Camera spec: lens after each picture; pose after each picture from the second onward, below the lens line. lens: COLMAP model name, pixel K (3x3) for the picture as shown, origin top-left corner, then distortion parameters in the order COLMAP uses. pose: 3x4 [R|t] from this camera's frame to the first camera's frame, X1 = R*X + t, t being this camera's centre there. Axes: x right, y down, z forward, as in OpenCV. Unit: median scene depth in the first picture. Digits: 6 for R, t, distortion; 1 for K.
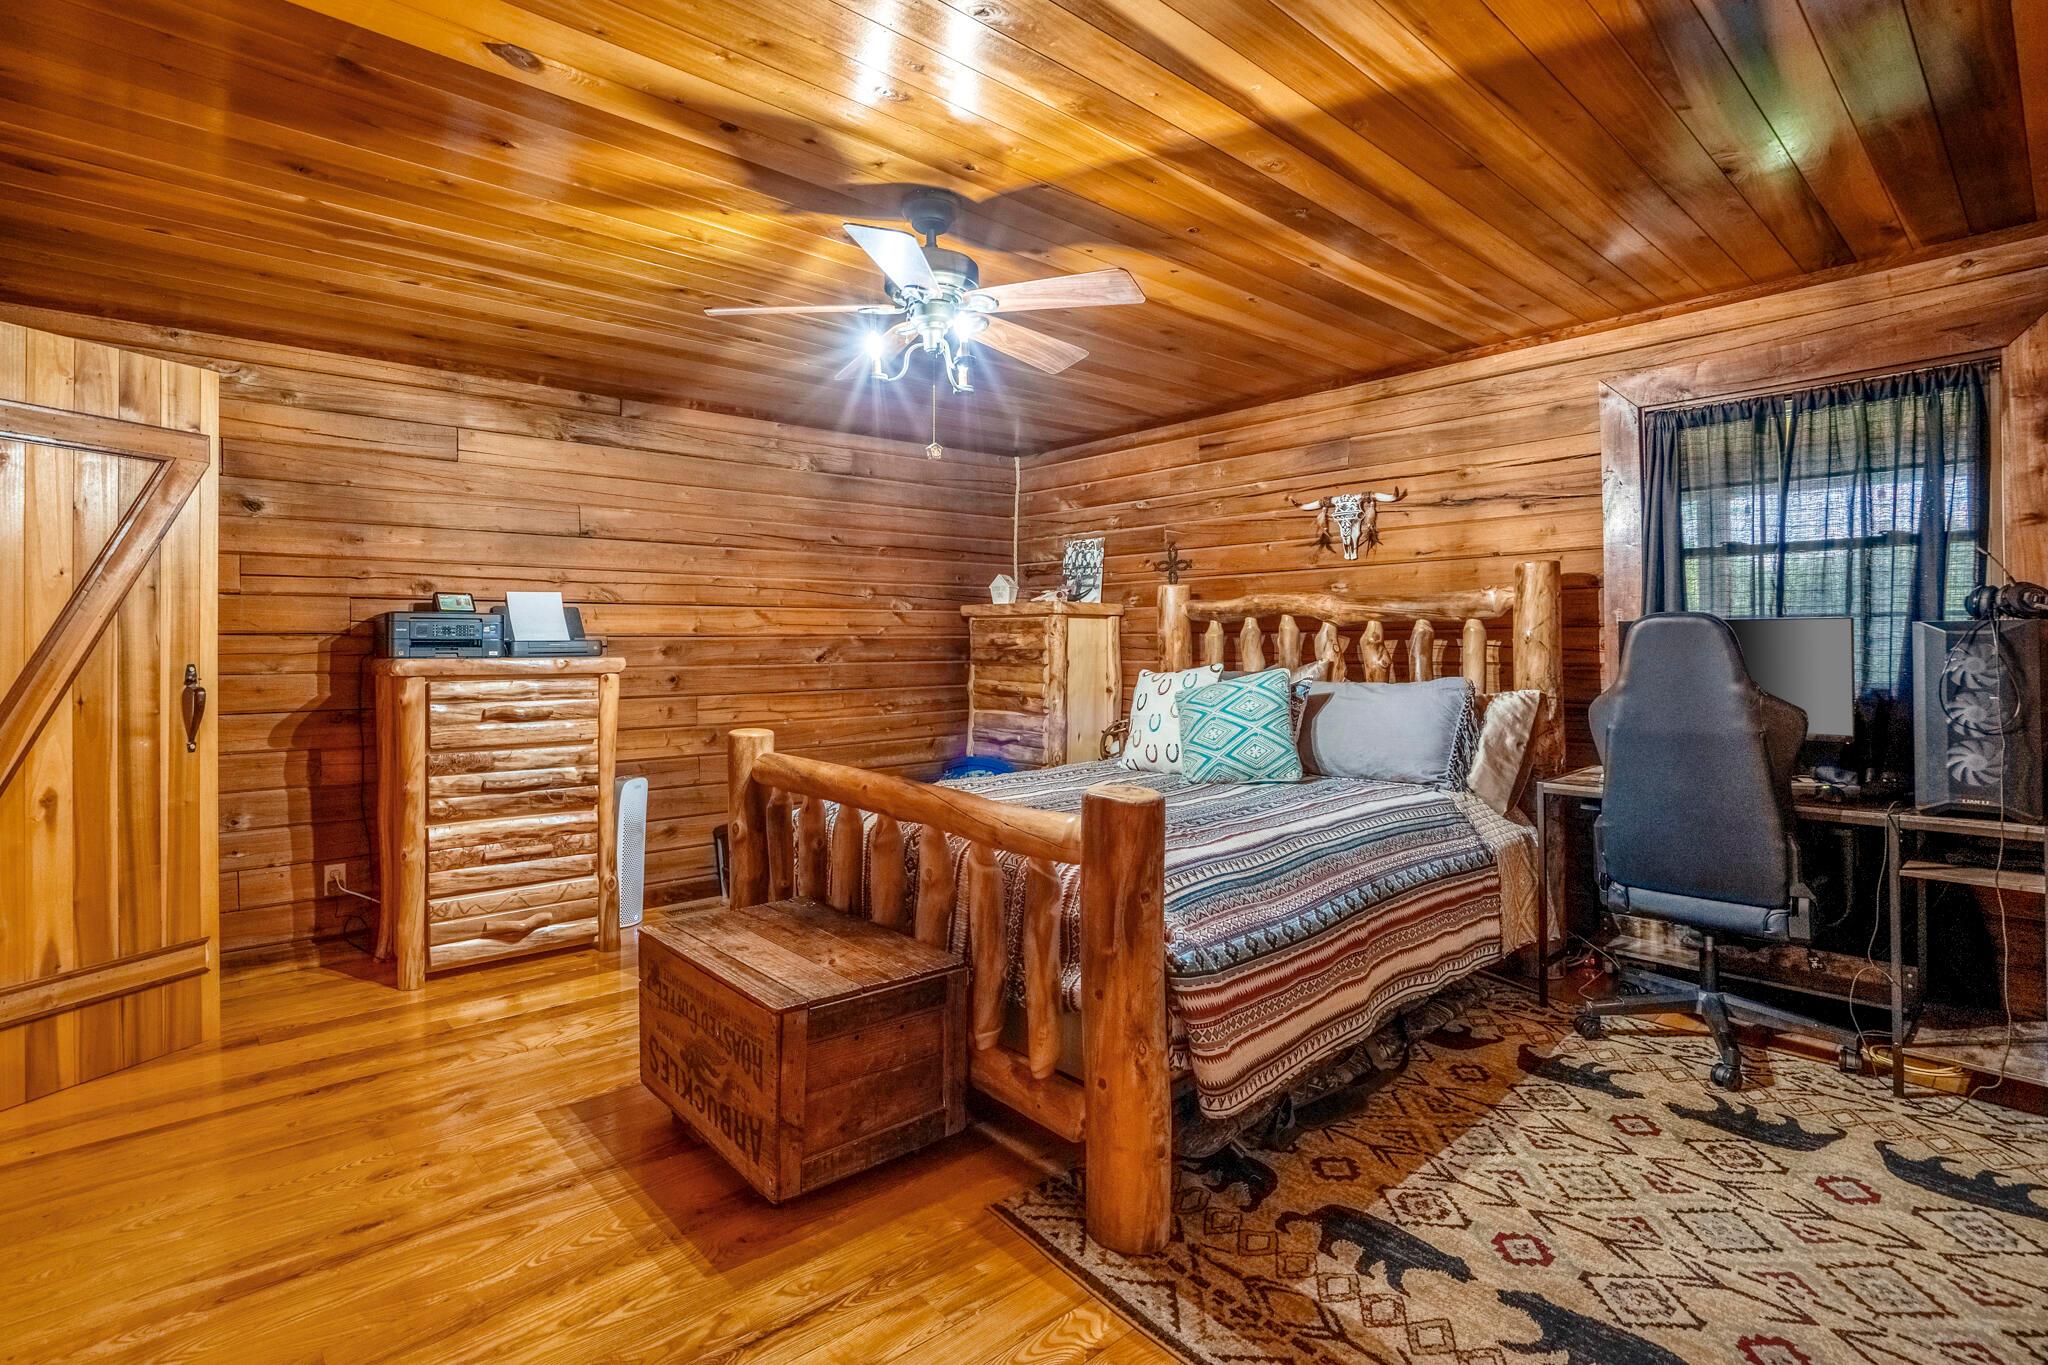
lens RADIAL K [[980.7, 0, 1030.8], [0, 980.7, 634.2], [0, 0, 1]] dist [-0.061035, 0.023276]
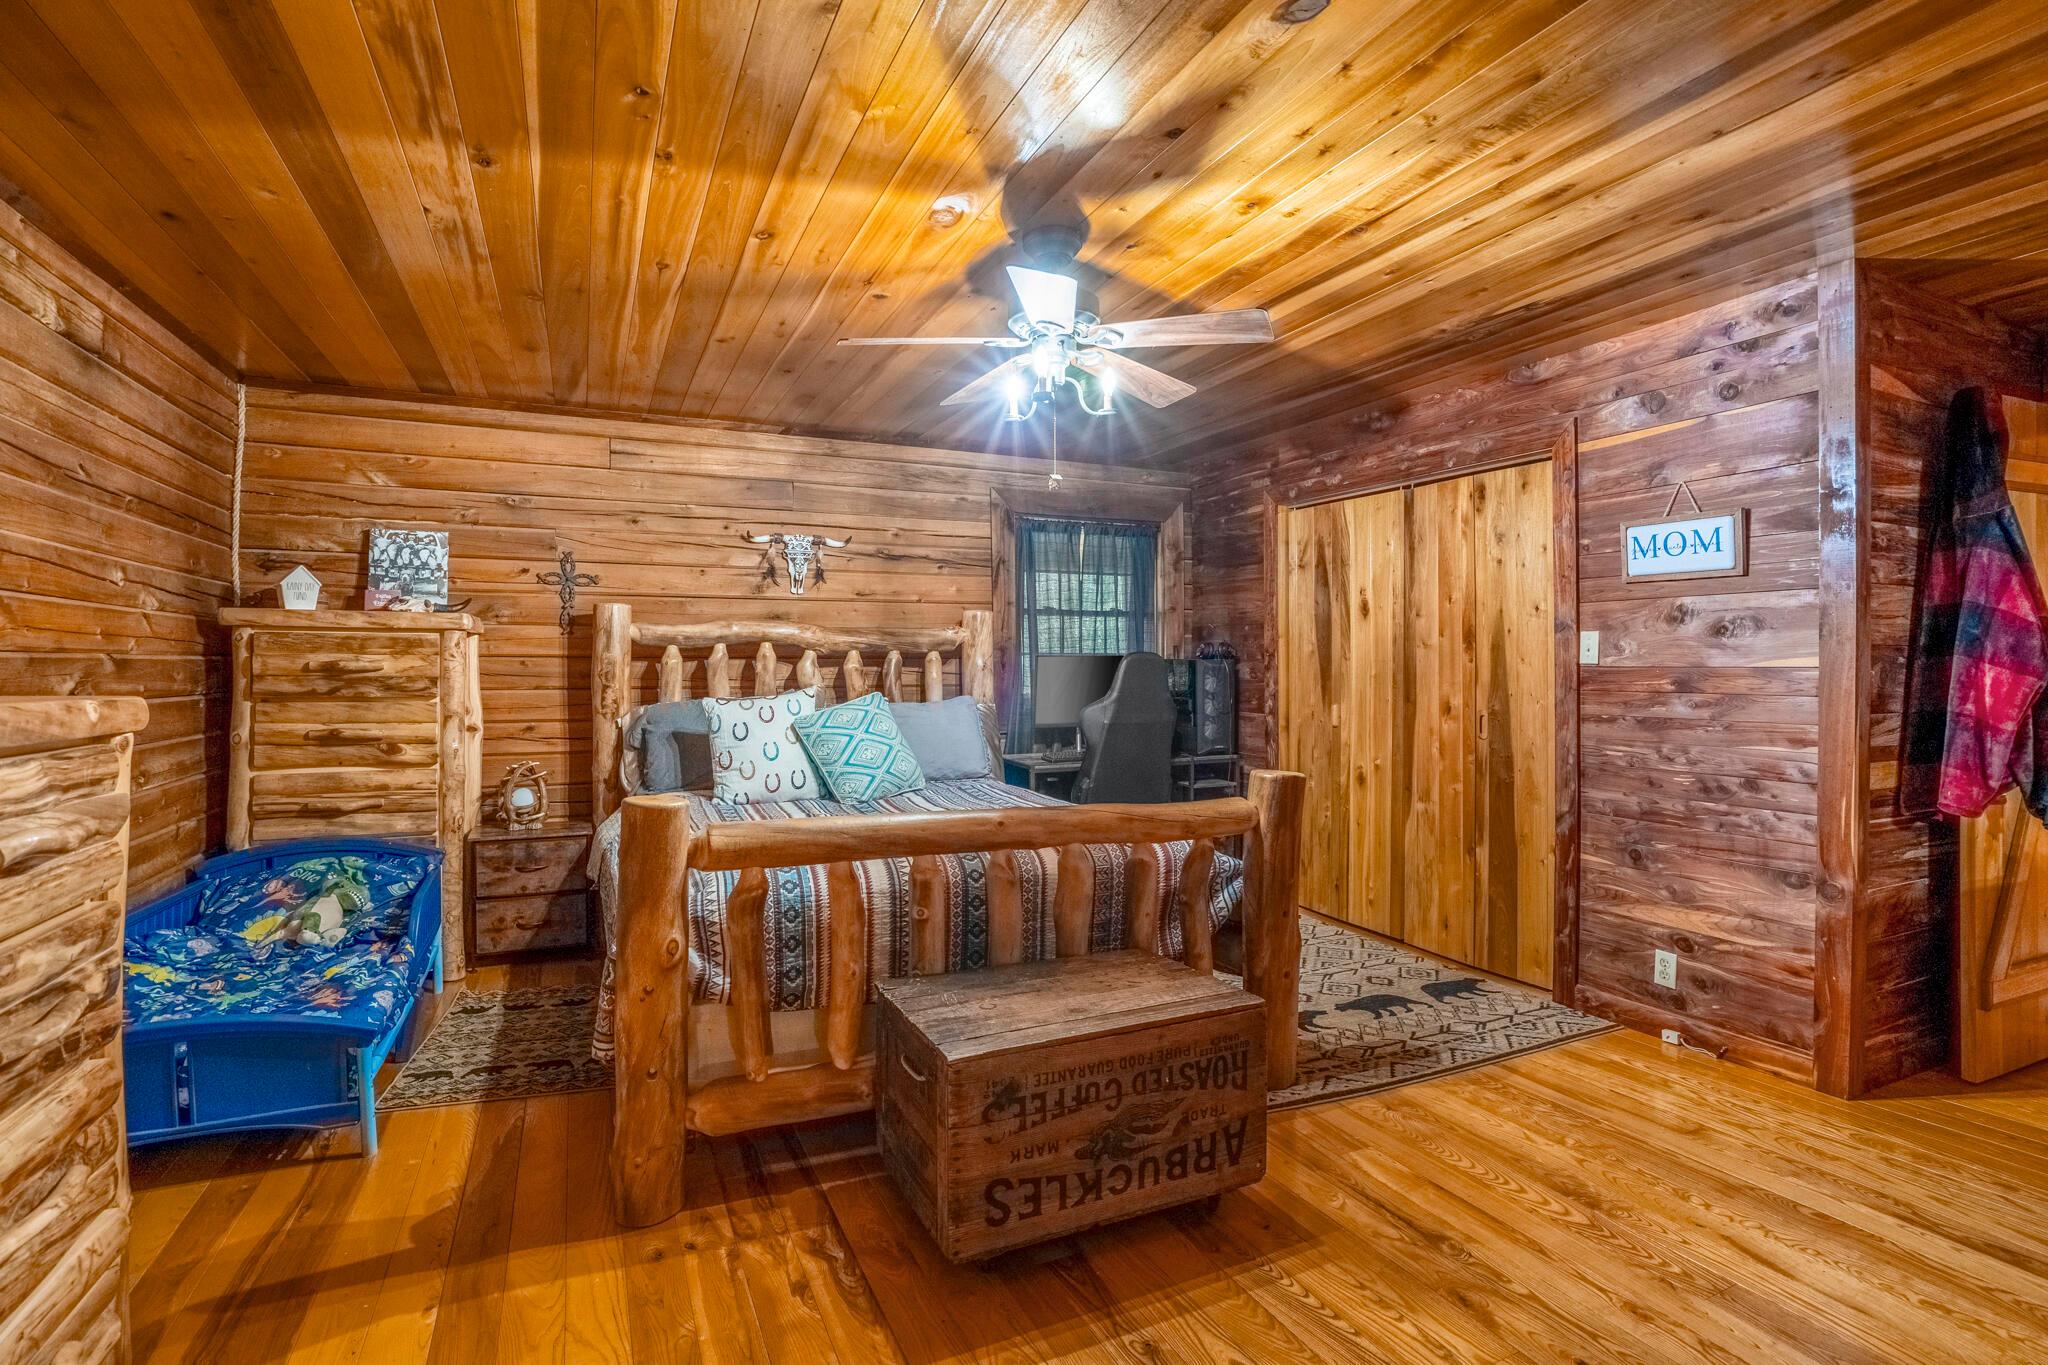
lens RADIAL K [[963.6, 0, 1026.4], [0, 963.6, 665.5], [0, 0, 1]] dist [-0.060092, 0.022094]
pose [[0.292497, 0.006102, 0.956247, -0.678784], [-0.010332, 0.999941, -0.003220, 0.005790], [-0.956211, -0.008938, 0.292543, 0.464092]]
